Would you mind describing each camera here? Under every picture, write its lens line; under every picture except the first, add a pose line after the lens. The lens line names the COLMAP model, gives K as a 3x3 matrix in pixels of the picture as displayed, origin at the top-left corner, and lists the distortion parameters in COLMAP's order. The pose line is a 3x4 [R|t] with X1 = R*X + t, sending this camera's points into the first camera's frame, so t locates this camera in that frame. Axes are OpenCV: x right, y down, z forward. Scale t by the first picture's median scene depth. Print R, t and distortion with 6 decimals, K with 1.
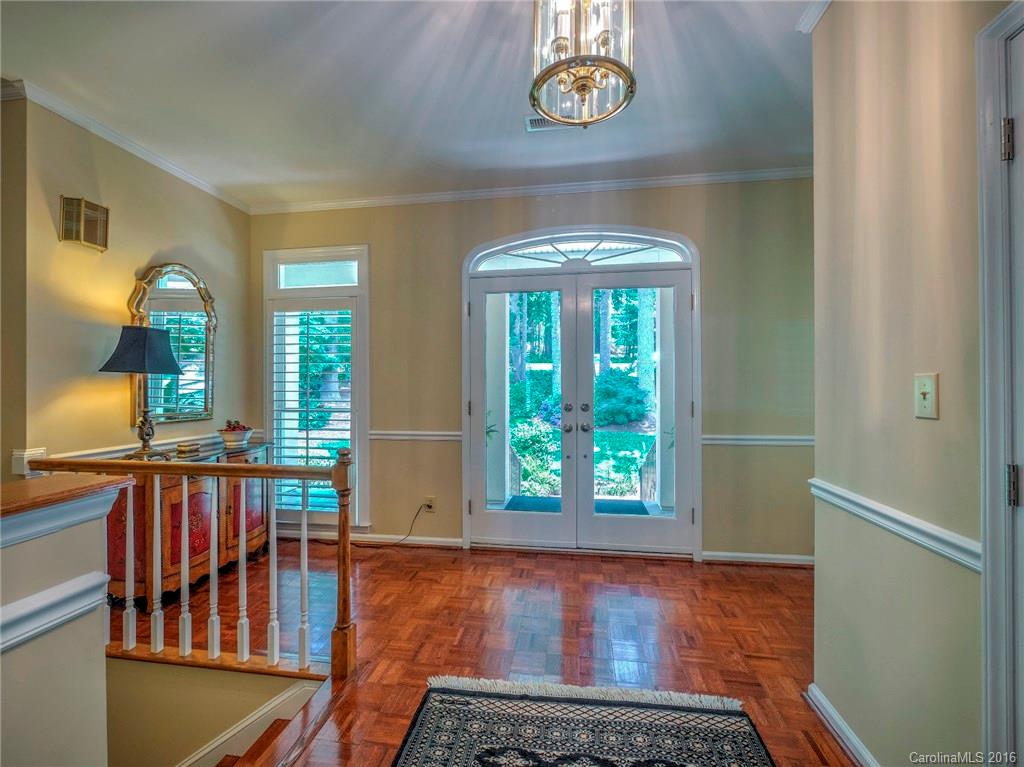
lens RADIAL K [[433.4, 0, 511.0], [0, 433.4, 382.4], [0, 0, 1]] dist [-0.000491, -0.000008]
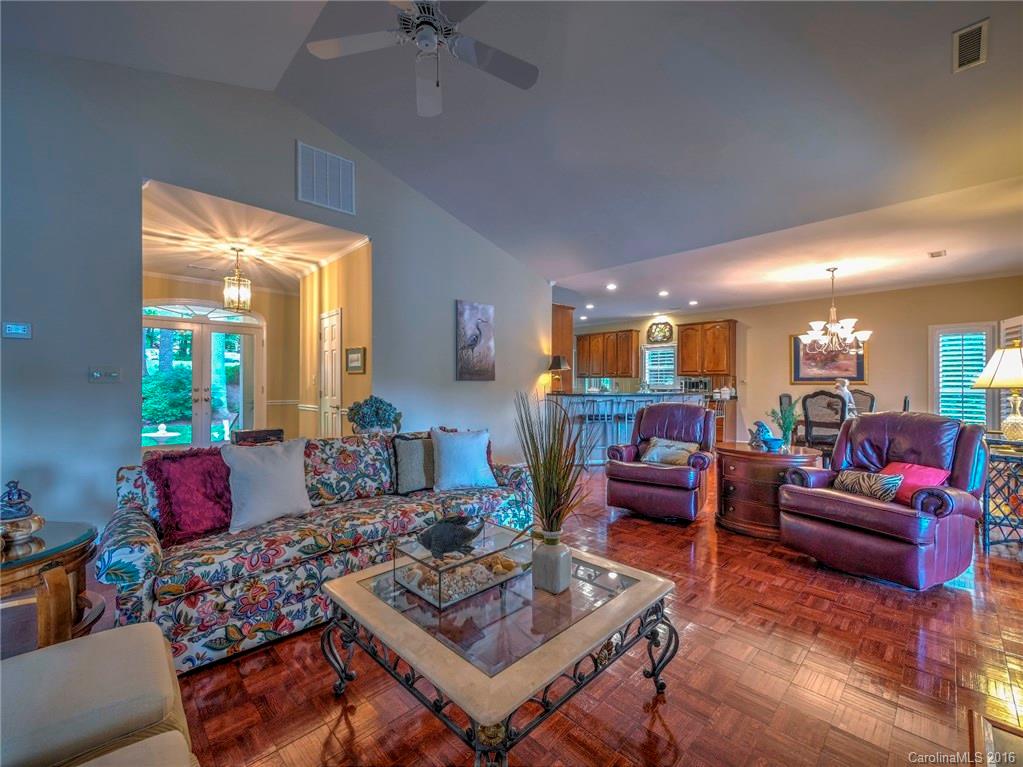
lens RADIAL K [[433.0, 0, 514.9], [0, 433.0, 382.0], [0, 0, 1]] dist [-0.000491, -0.000008]
pose [[0.601141, 0.002721, 0.799138, -0.112510], [-0.001172, 0.999996, -0.002524, 0.005163], [-0.799142, 0.000581, 0.601142, -0.265417]]
